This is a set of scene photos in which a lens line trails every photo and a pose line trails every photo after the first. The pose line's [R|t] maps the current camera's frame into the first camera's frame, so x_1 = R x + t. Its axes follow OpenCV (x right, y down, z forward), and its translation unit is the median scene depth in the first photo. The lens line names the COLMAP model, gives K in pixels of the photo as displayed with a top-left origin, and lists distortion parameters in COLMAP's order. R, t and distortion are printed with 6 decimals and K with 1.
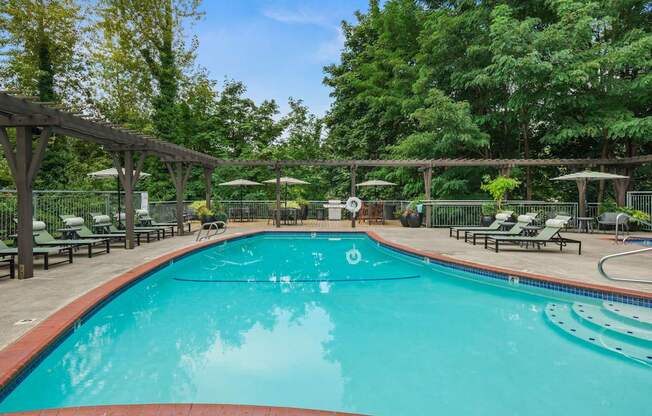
lens RADIAL K [[385.3, 0, 326.0], [0, 385.3, 208.0], [0, 0, 1]] dist [0.028103, 0.000805]
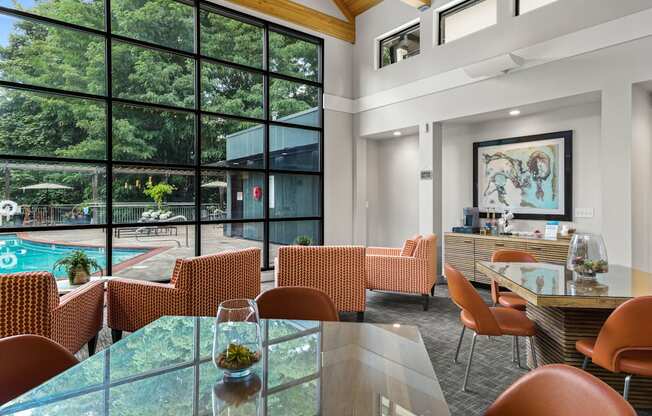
lens RADIAL K [[385.3, 0, 326.0], [0, 385.3, 208.0], [0, 0, 1]] dist [0.028103, 0.000805]
pose [[0.773270, -0.016174, 0.633871, 0.068322], [0.024561, 0.999688, -0.004453, 0.016293], [-0.633601, 0.019012, 0.773426, -0.296992]]
